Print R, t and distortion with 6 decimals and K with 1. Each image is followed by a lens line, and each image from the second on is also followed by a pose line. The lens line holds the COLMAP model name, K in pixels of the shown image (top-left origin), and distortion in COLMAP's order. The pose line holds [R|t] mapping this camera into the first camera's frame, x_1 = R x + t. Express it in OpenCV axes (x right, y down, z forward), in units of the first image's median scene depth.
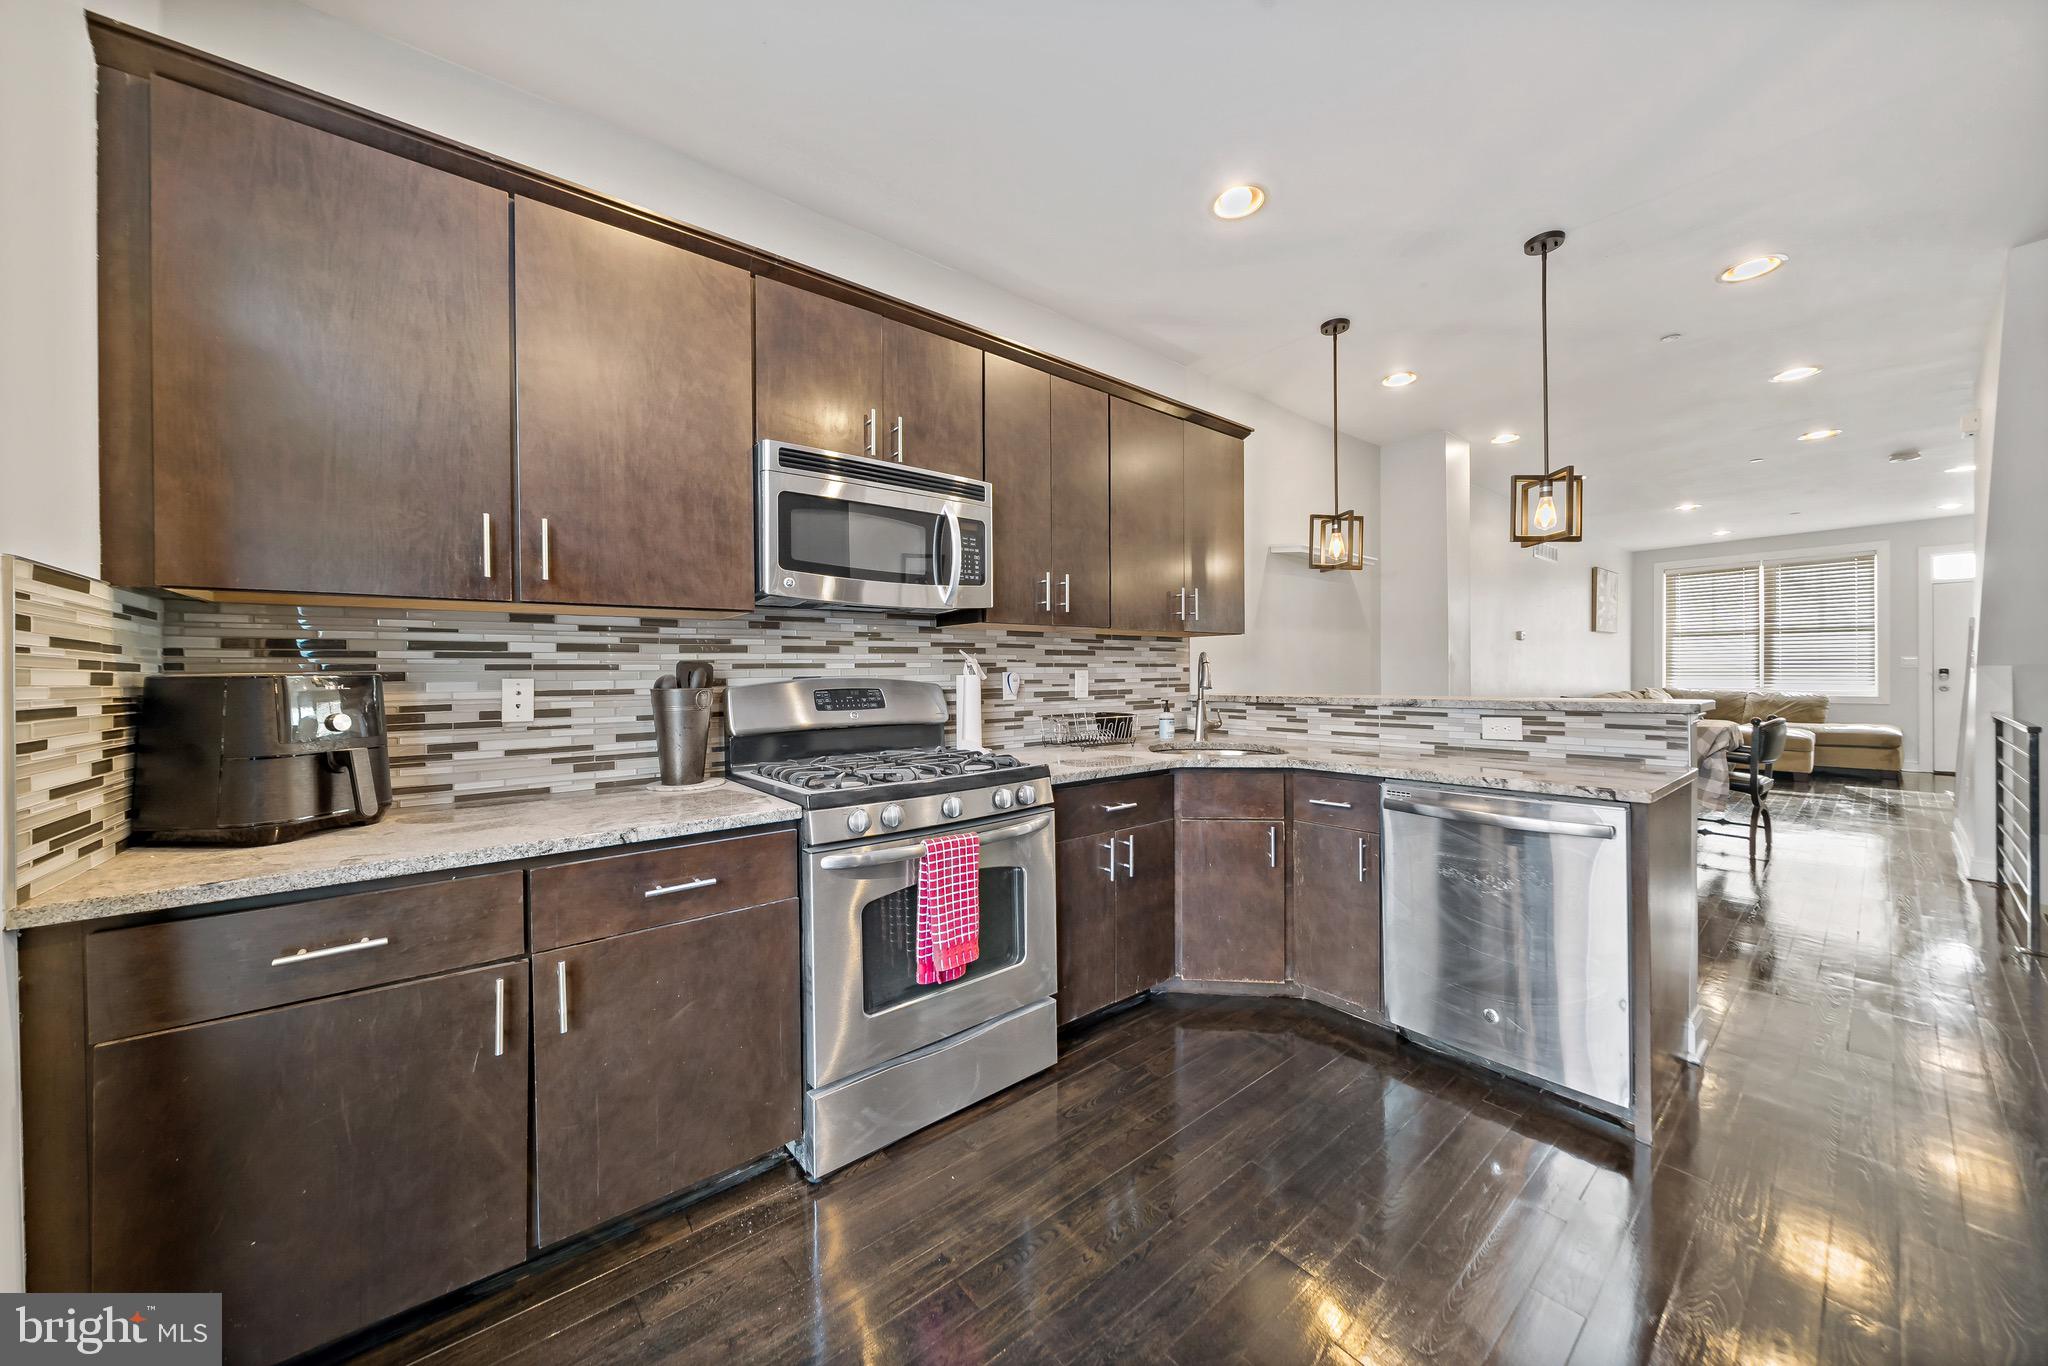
lens RADIAL K [[726.1, 0, 1022.9], [0, 726.1, 668.5], [0, 0, 1]] dist [-0.000577, 0.000035]
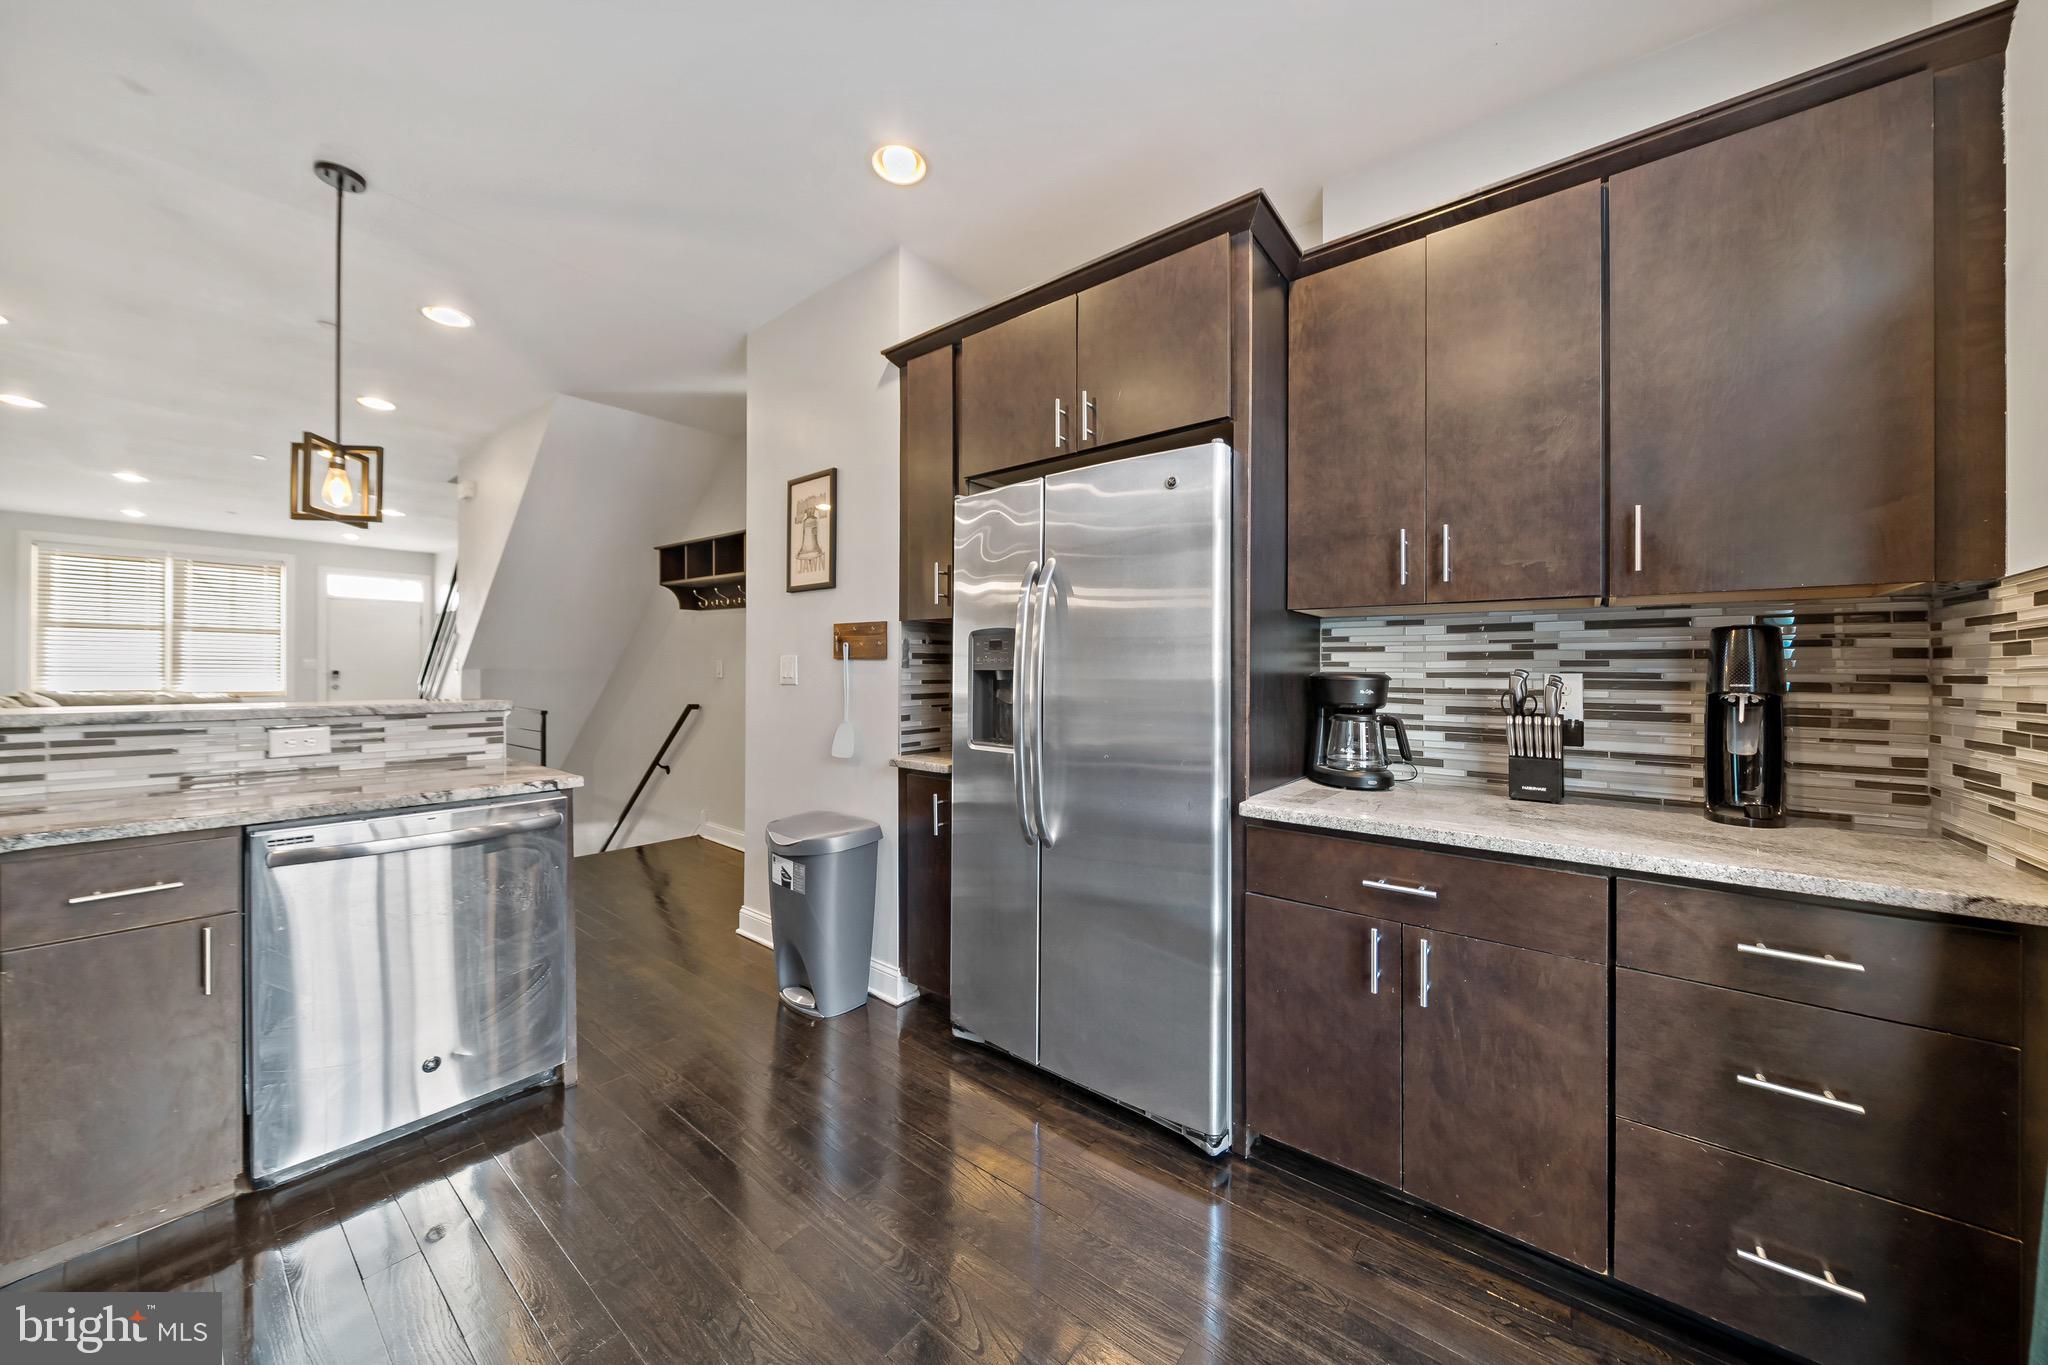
lens RADIAL K [[726.1, 0, 1022.9], [0, 726.1, 668.0], [0, 0, 1]] dist [-0.000577, 0.000035]
pose [[-0.187620, 0.011618, 0.982173, -0.276599], [-0.009779, 0.999858, -0.013696, 0.003870], [-0.982193, -0.012174, -0.187480, 0.356474]]
